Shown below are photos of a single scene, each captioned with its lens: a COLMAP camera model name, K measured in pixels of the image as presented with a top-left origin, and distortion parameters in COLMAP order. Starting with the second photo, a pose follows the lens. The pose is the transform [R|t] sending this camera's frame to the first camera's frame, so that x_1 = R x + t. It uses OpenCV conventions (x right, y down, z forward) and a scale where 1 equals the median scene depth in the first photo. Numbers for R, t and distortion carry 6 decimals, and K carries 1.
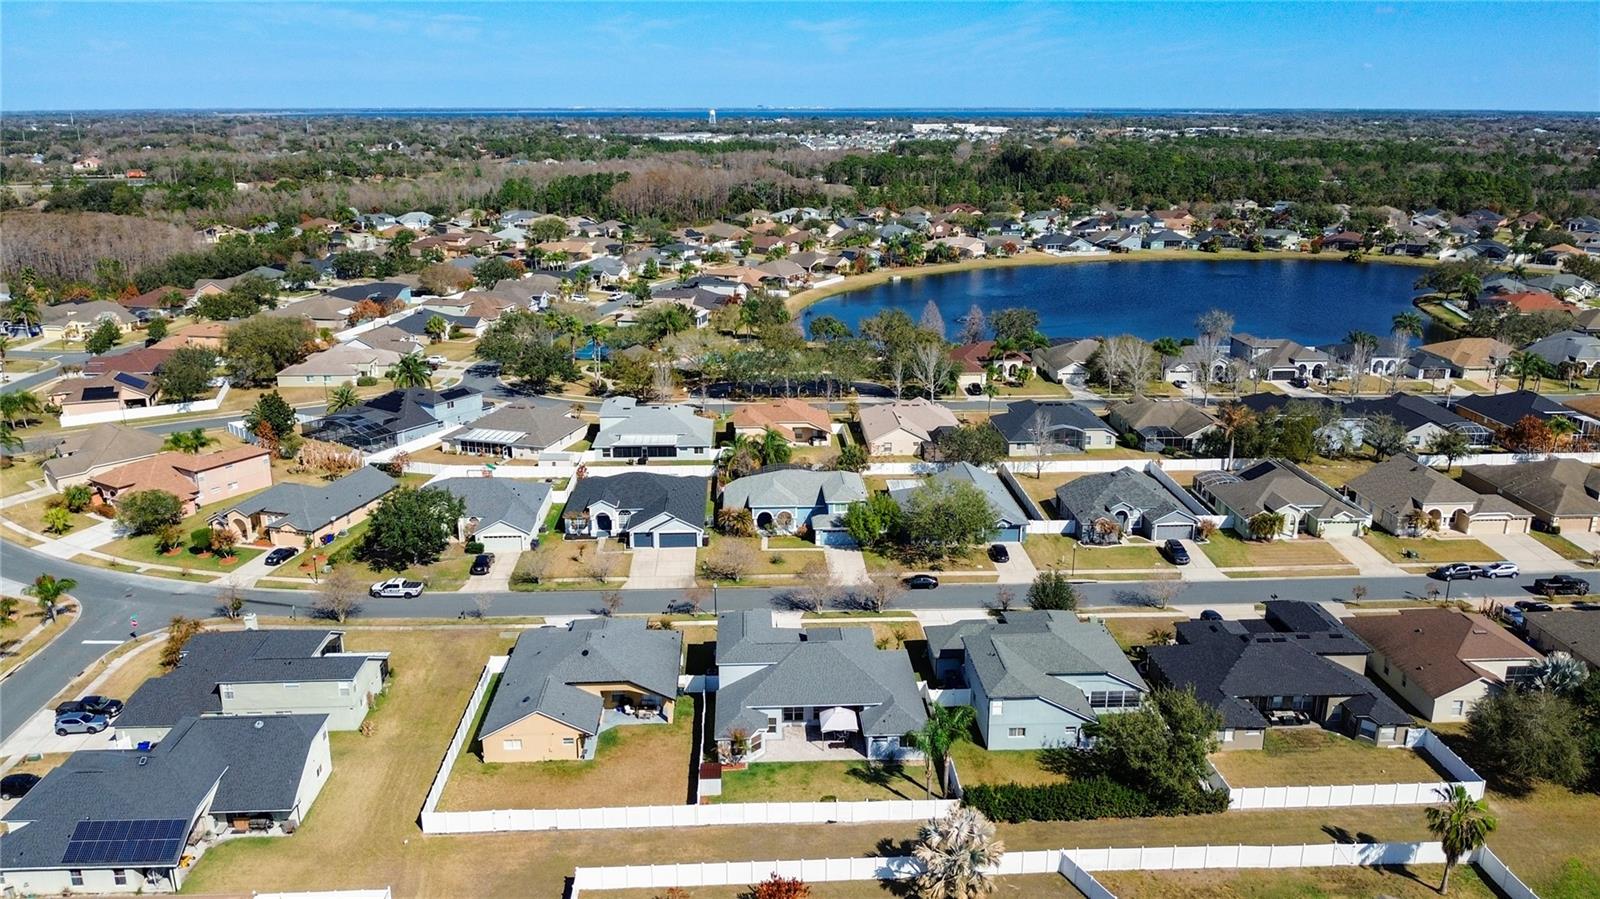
lens RADIAL K [[1181.4, 0, 800.0], [0, 1181.4, 449.5], [0, 0, 1]] dist [0.056133, -0.119577]
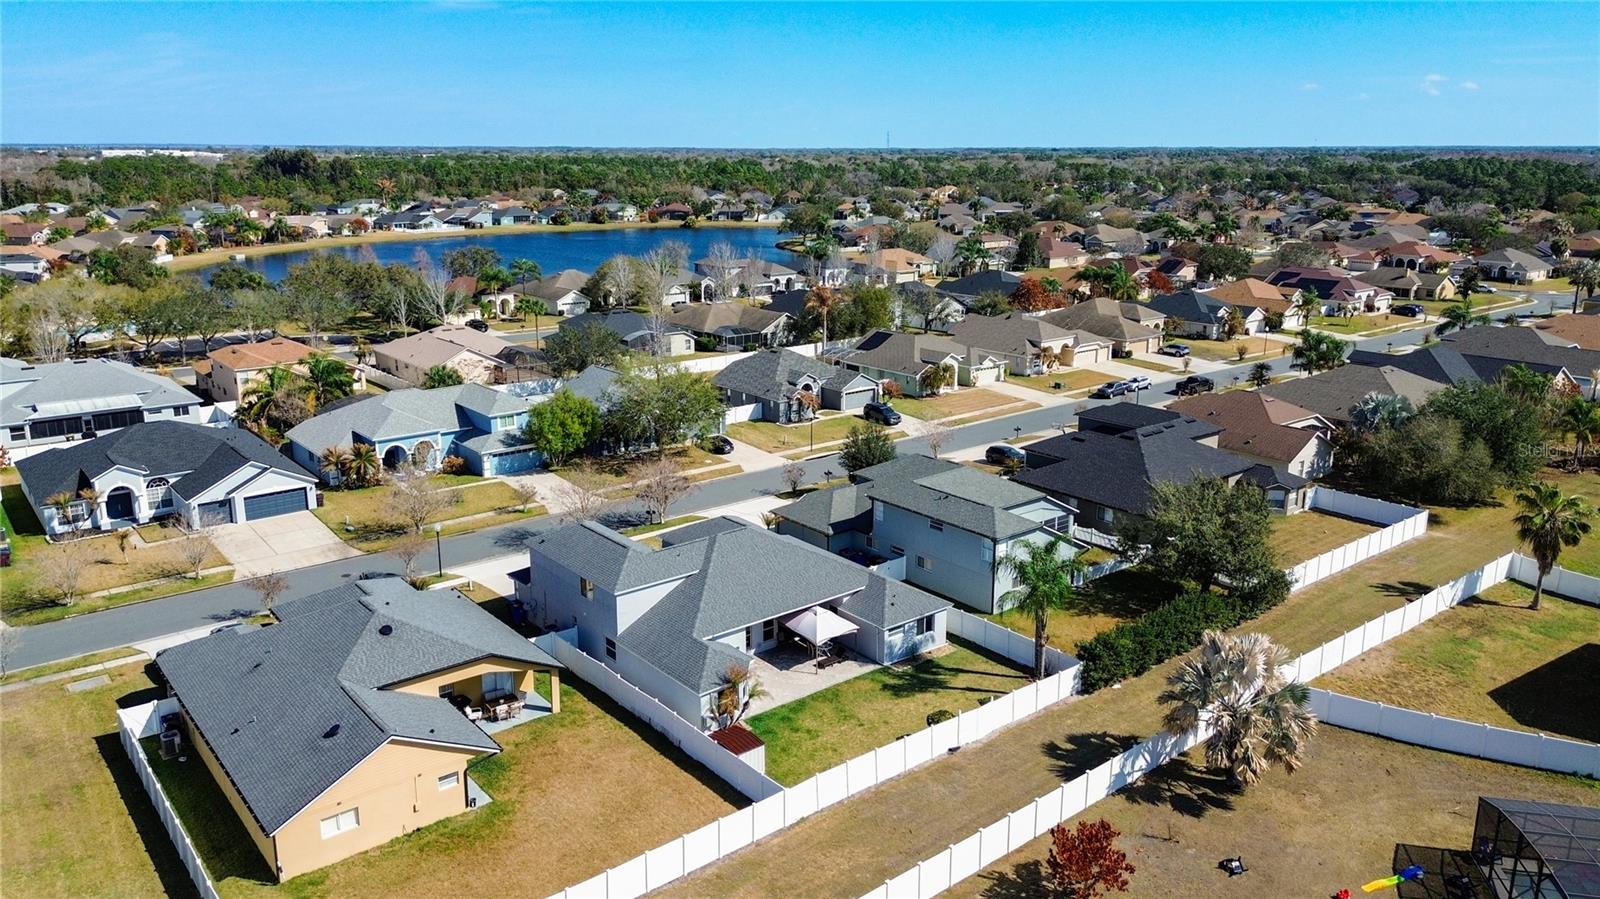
lens RADIAL K [[1138.6, 0, 801.3], [0, 1138.6, 431.9], [0, 0, 1]] dist [0.061887, -0.052265]
pose [[0.803925, -0.142050, 0.577517, -0.223805], [0.163379, 0.986446, 0.015202, 0.073666], [-0.571849, 0.082133, 0.816237, 0.319084]]
